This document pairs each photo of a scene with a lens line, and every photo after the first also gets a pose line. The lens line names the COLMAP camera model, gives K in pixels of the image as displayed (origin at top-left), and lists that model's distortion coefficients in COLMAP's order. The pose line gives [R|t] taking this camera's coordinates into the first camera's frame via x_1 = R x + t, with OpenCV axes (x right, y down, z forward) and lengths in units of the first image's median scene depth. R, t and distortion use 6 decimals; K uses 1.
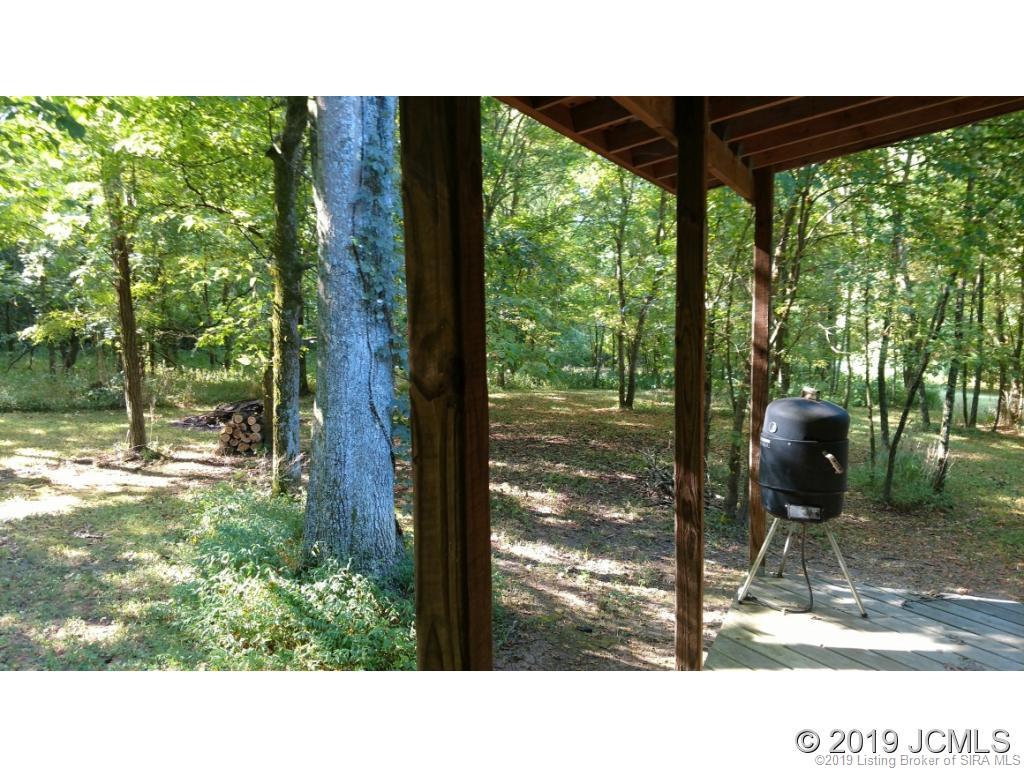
lens RADIAL K [[788.5, 0, 498.1], [0, 788.5, 379.6], [0, 0, 1]] dist [0.069004, -0.075109]
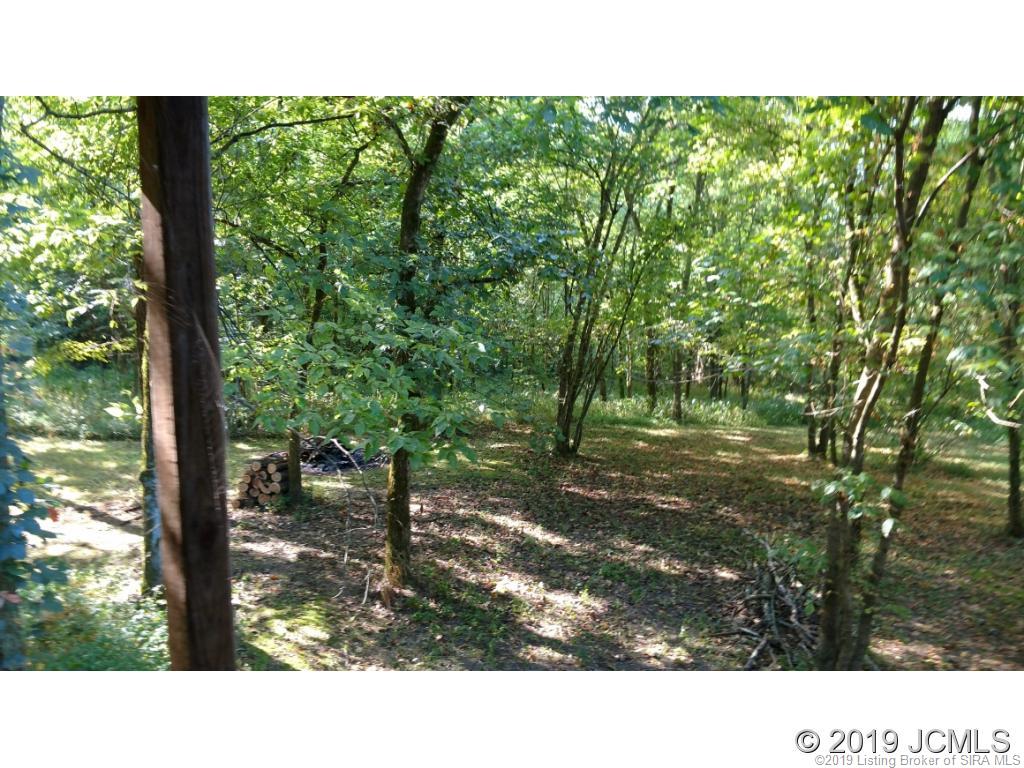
lens RADIAL K [[788.5, 0, 498.1], [0, 788.5, 379.6], [0, 0, 1]] dist [0.069004, -0.075109]
pose [[0.944407, 0.008883, -0.328658, 0.212953], [-0.015857, 0.999702, -0.018546, -0.033996], [0.328395, 0.022727, 0.944267, 0.290998]]
